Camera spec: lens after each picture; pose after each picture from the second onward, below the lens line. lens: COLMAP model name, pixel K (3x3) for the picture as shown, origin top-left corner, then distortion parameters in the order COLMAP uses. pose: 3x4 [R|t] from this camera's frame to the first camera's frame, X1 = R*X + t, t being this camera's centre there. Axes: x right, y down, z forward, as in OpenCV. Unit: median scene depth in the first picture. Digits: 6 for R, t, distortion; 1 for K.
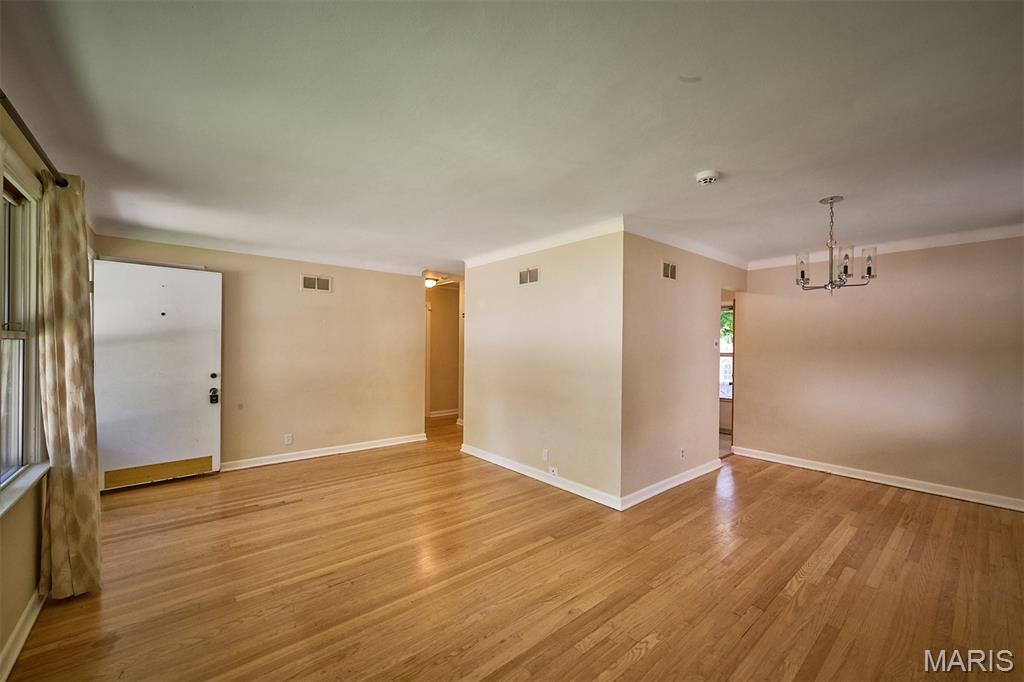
lens RADIAL K [[410.3, 0, 510.7], [0, 410.3, 341.2], [0, 0, 1]] dist [0.000822, -0.000508]
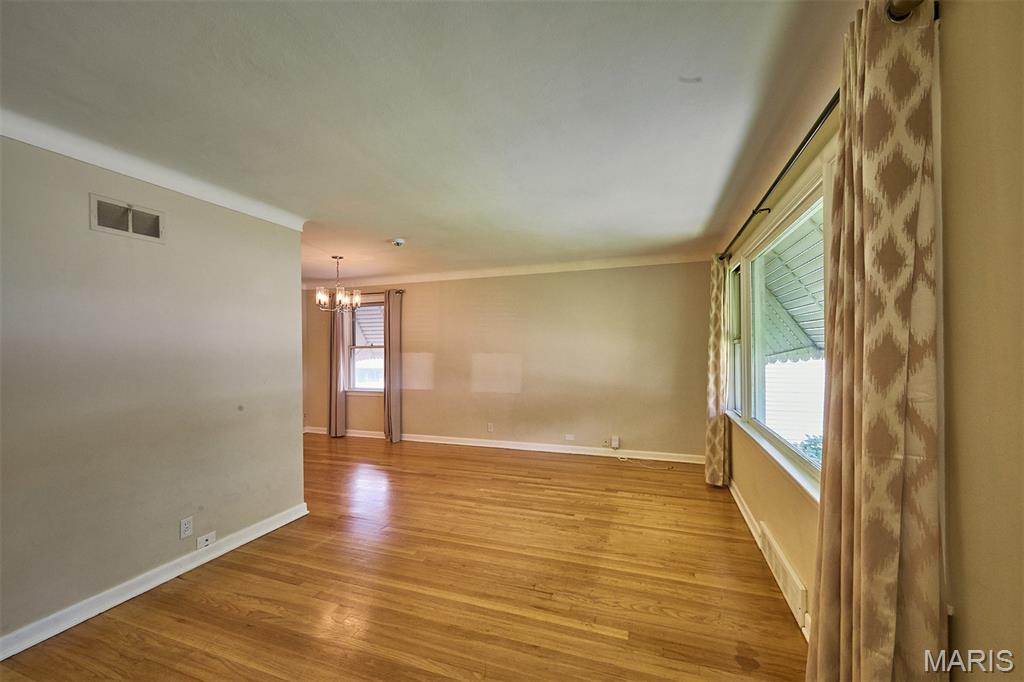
lens RADIAL K [[410.3, 0, 511.8], [0, 410.3, 346.7], [0, 0, 1]] dist [0.000822, -0.000508]
pose [[-0.511080, -0.001945, 0.859531, -0.770019], [-0.001396, 0.999998, 0.001433, 0.004155], [-0.859532, -0.000468, -0.511081, 0.987494]]
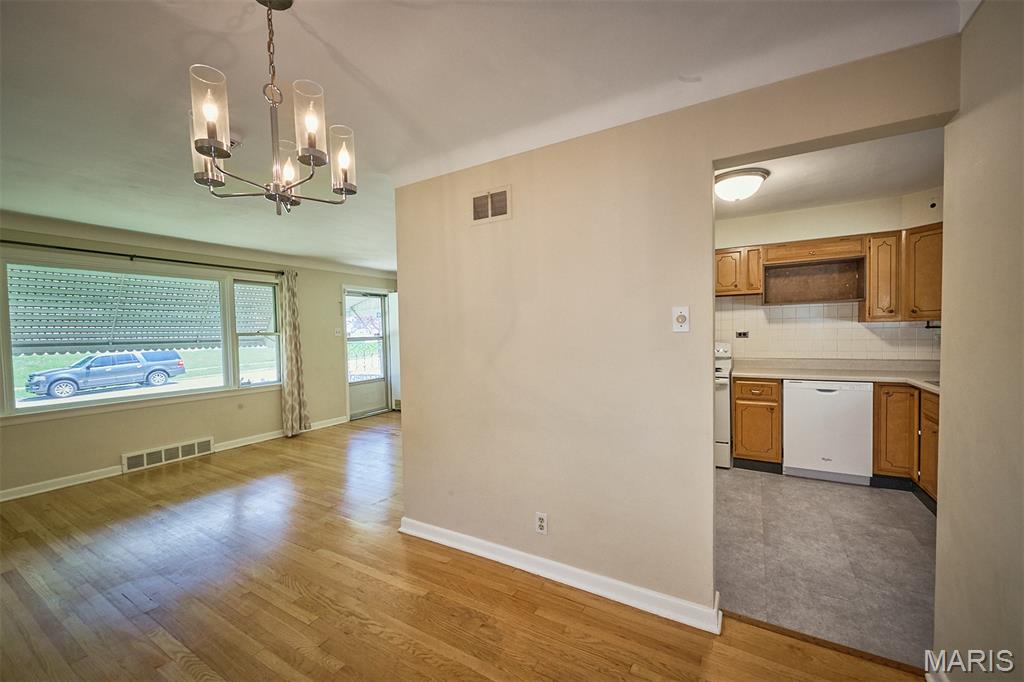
lens RADIAL K [[410.3, 0, 508.7], [0, 410.3, 346.4], [0, 0, 1]] dist [0.000822, -0.000508]
pose [[0.331039, 0.018369, -0.943438, 1.037090], [0.028982, 0.999141, 0.029623, 0.018649], [0.943172, -0.037149, 0.330223, 0.861964]]
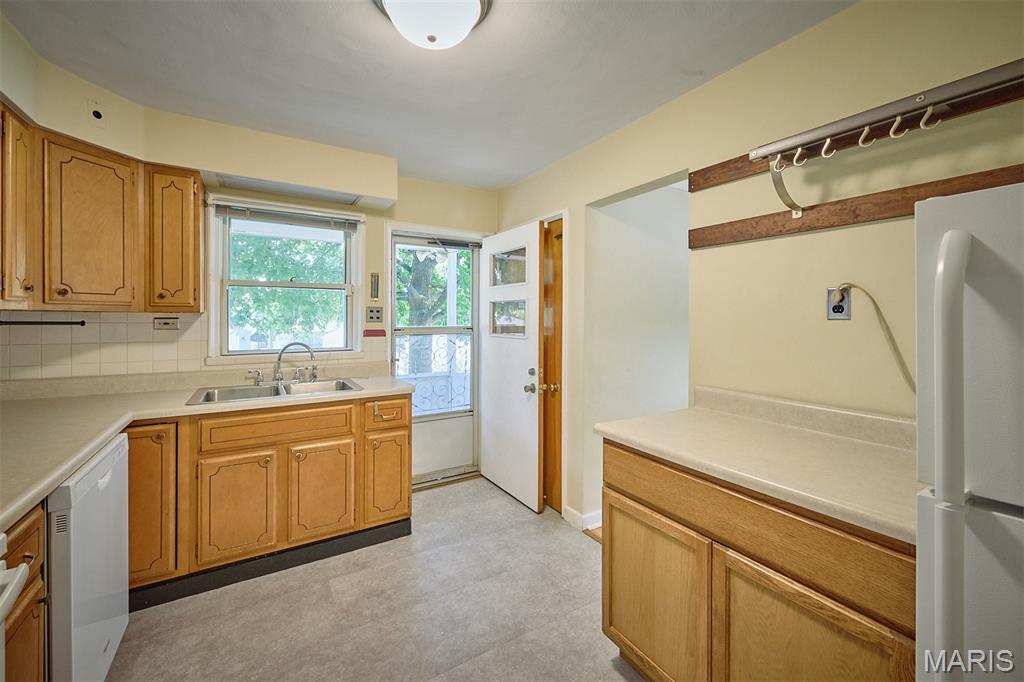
lens RADIAL K [[410.3, 0, 512.3], [0, 410.3, 317.2], [0, 0, 1]] dist [0.000822, -0.000508]
pose [[0.146235, -0.006043, 0.989231, 0.040475], [-0.006691, 0.999952, 0.007098, 0.015827], [-0.989227, -0.007657, 0.146187, 1.444804]]
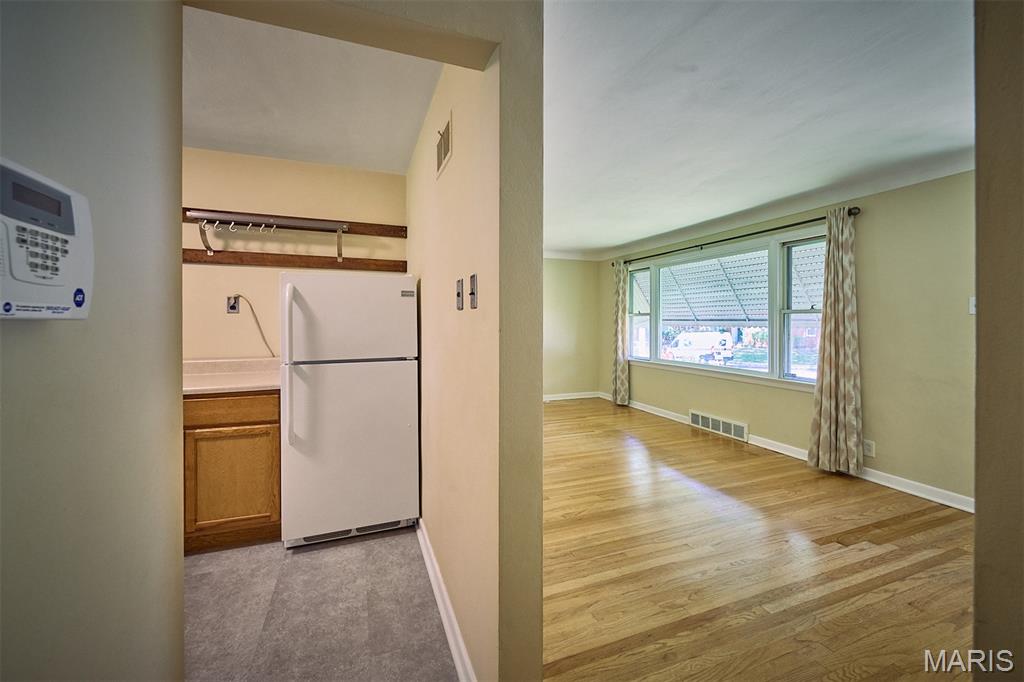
lens RADIAL K [[410.3, 0, 515.7], [0, 410.3, 322.8], [0, 0, 1]] dist [0.000822, -0.000508]
pose [[-0.948904, -0.008938, 0.315439, -0.242227], [-0.009902, 0.999950, -0.001456, 0.031845], [-0.315410, -0.004505, -0.948945, 1.731458]]
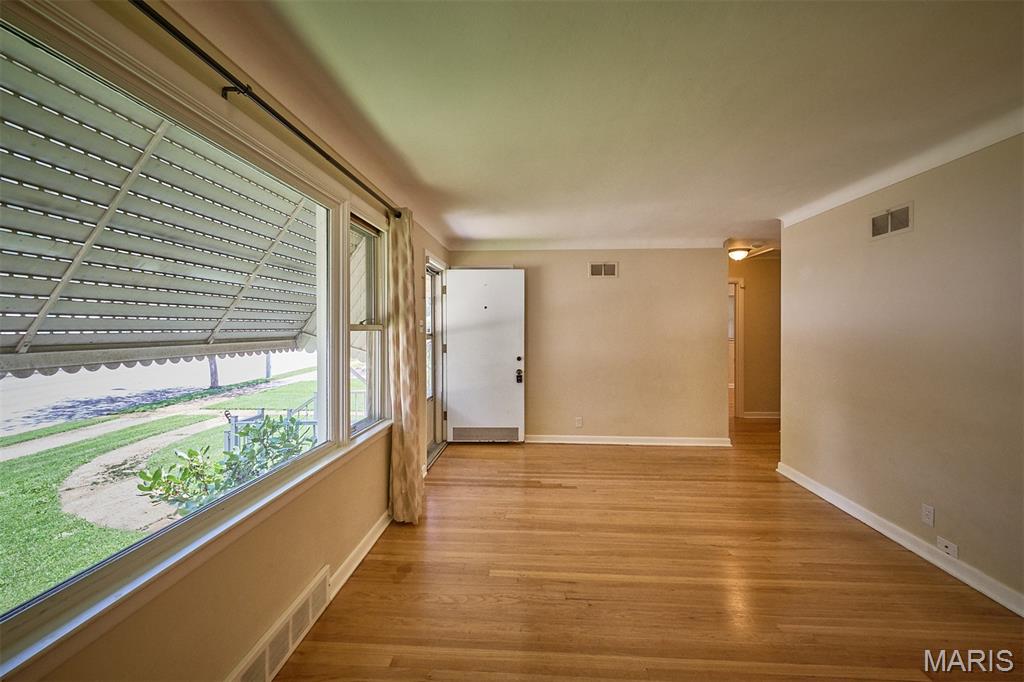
lens RADIAL K [[410.3, 0, 506.9], [0, 410.3, 329.2], [0, 0, 1]] dist [0.000822, -0.000508]
pose [[0.722332, -0.007928, -0.691501, 0.061999], [0.013775, 0.999901, 0.002926, -0.003914], [0.691409, -0.011639, 0.722370, 0.159323]]
